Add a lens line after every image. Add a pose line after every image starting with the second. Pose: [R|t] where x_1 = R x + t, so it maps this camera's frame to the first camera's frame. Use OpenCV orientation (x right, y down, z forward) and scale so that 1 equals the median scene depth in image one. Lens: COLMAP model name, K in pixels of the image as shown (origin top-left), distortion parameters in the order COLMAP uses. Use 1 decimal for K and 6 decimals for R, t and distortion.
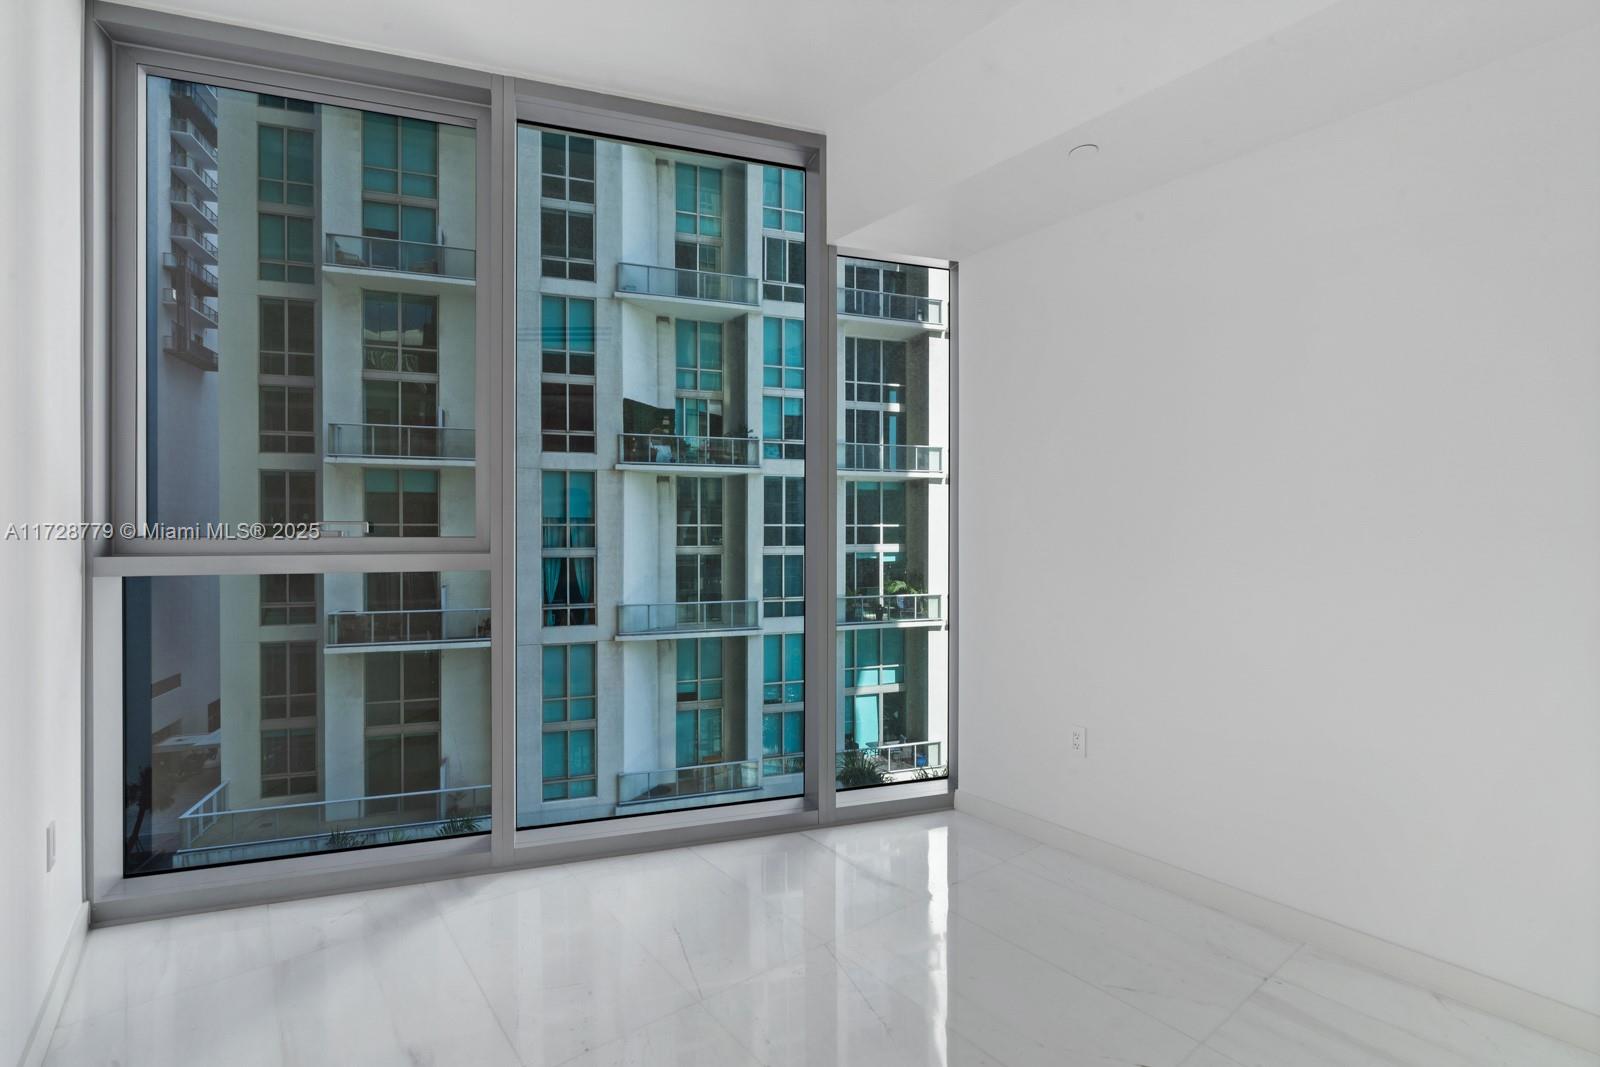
lens RADIAL K [[702.5, 0, 795.7], [0, 702.5, 528.1], [0, 0, 1]] dist [0.006868, 0.000177]
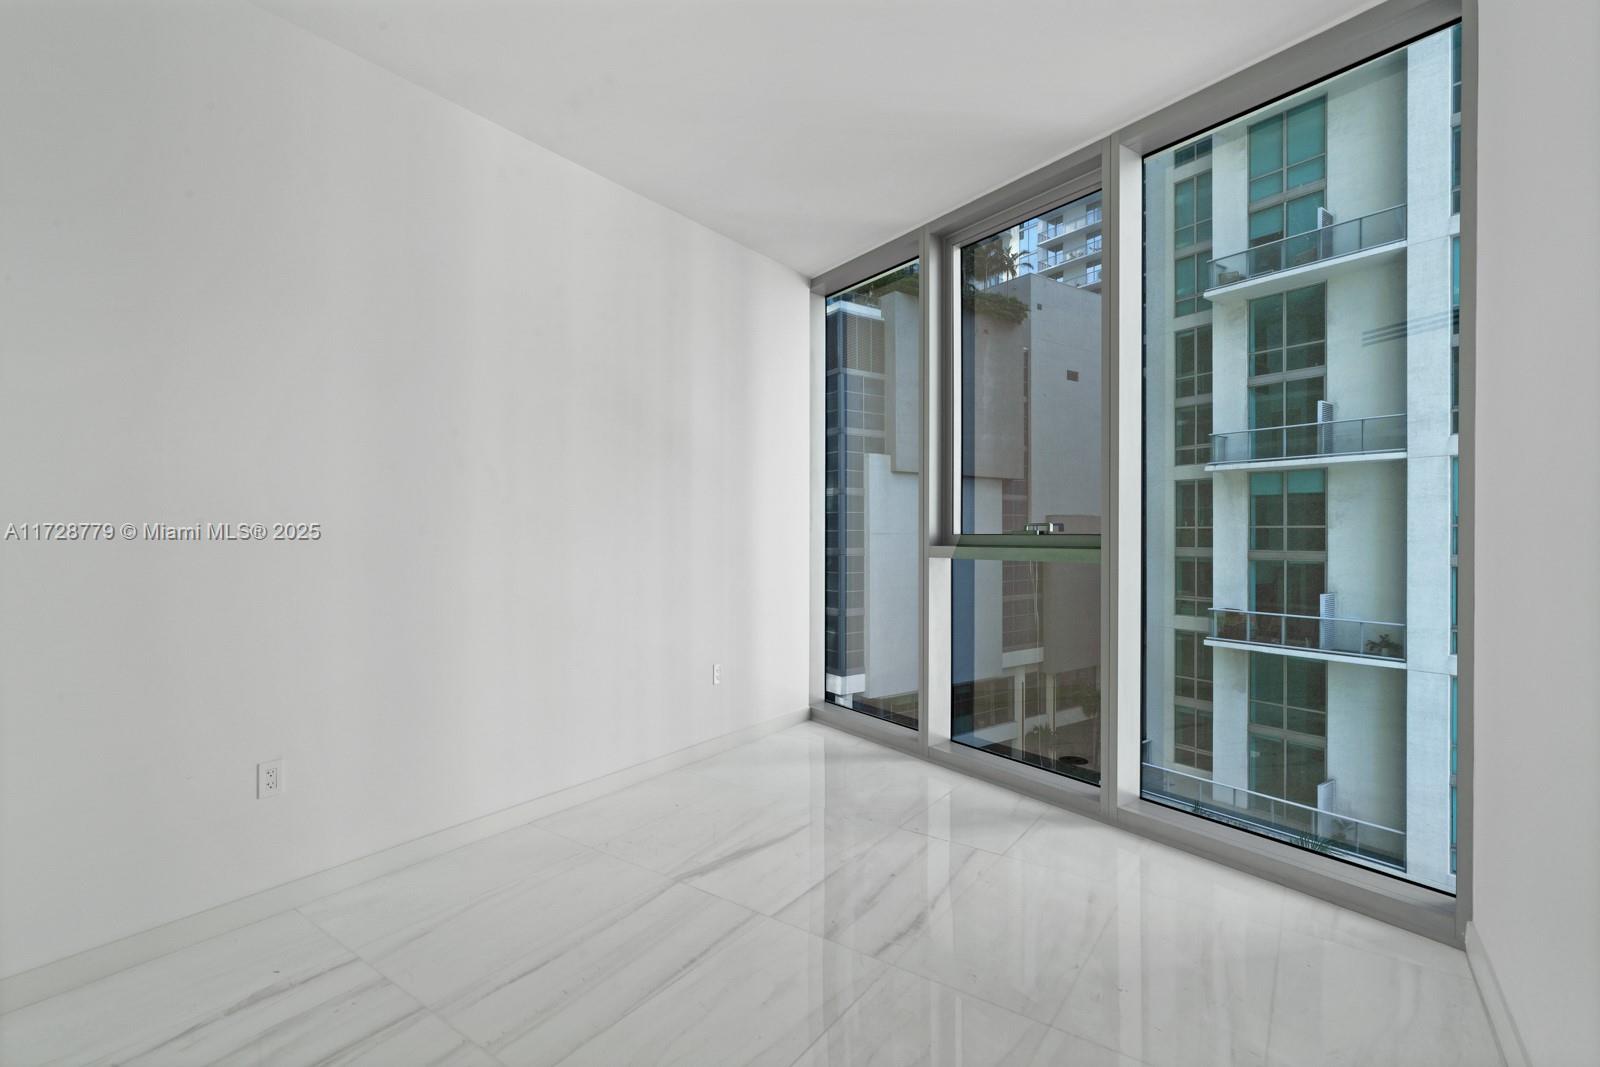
lens RADIAL K [[712.2, 0, 809.8], [0, 712.2, 529.1], [0, 0, 1]] dist [0.009903, 0.000336]
pose [[0.328382, -0.004152, -0.944536, 0.167607], [0.002734, 0.999990, -0.003445, -0.000165], [0.944541, -0.001451, 0.328390, 0.044334]]
